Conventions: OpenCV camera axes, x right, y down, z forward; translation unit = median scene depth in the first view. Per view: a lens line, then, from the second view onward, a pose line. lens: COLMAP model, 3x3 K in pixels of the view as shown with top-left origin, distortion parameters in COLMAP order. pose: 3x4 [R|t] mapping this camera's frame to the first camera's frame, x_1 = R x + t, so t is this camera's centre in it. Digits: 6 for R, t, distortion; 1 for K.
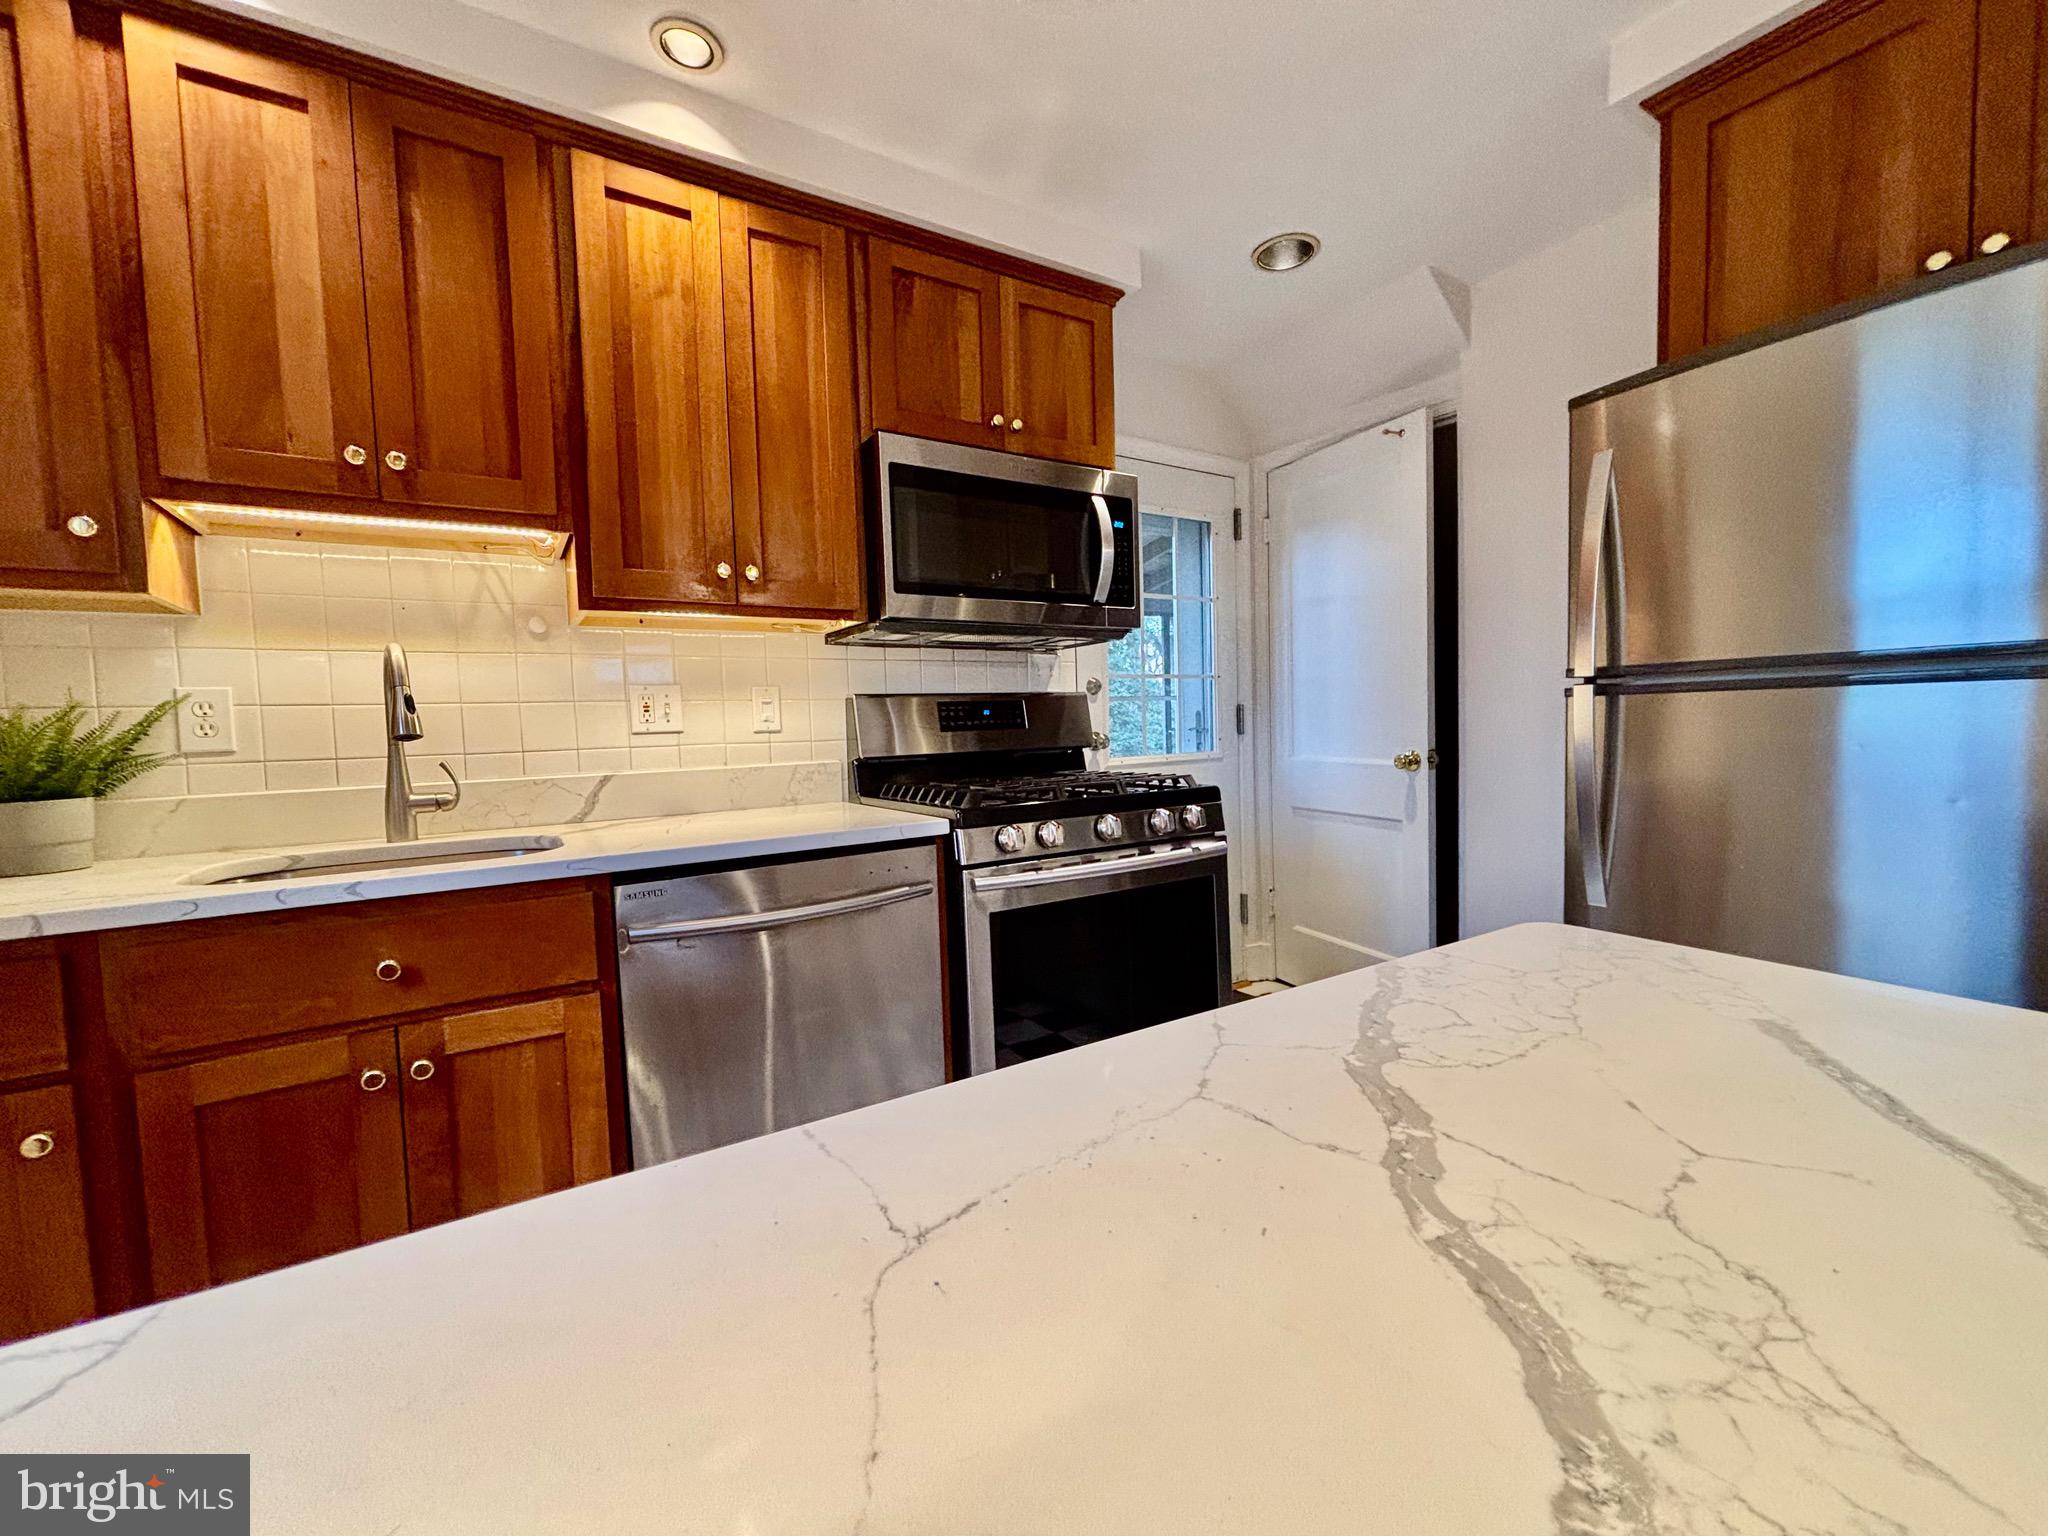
lens RADIAL K [[836.8, 0, 1022.2], [0, 836.8, 767.6], [0, 0, 1]] dist [-0.002702, 0.000924]
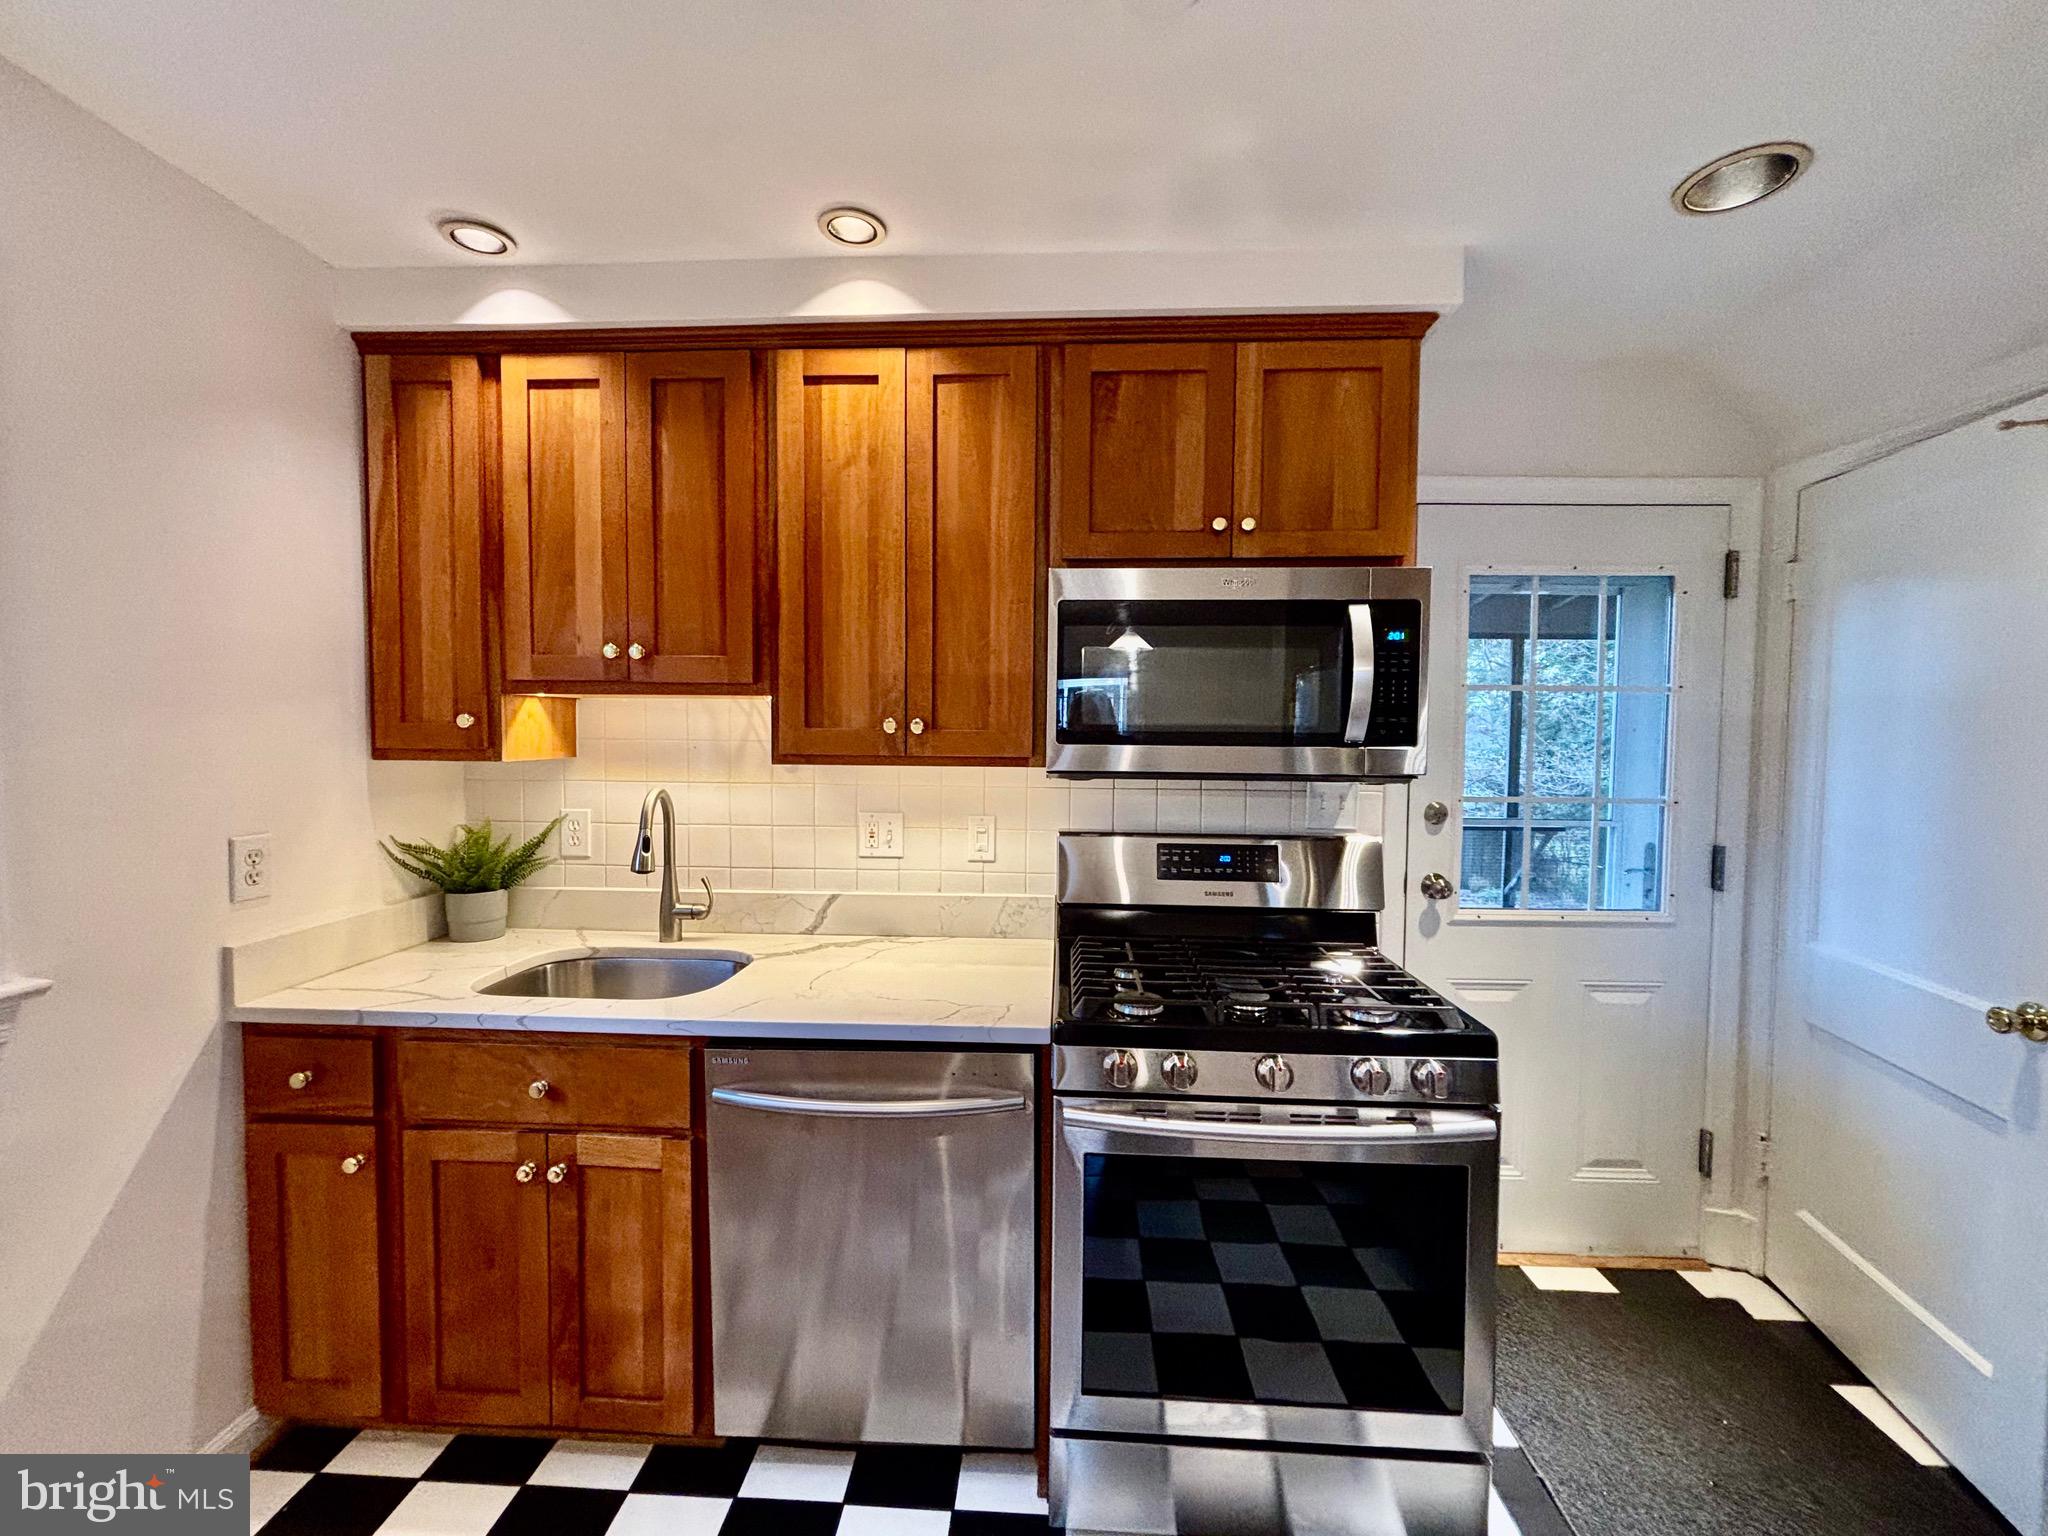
lens RADIAL K [[836.8, 0, 1019.6], [0, 836.8, 764.3], [0, 0, 1]] dist [-0.002702, 0.000924]
pose [[0.813600, 0.064805, -0.577802, 0.350512], [-0.066661, 0.997613, 0.018024, -0.213908], [0.577591, 0.023853, 0.815978, 0.265348]]
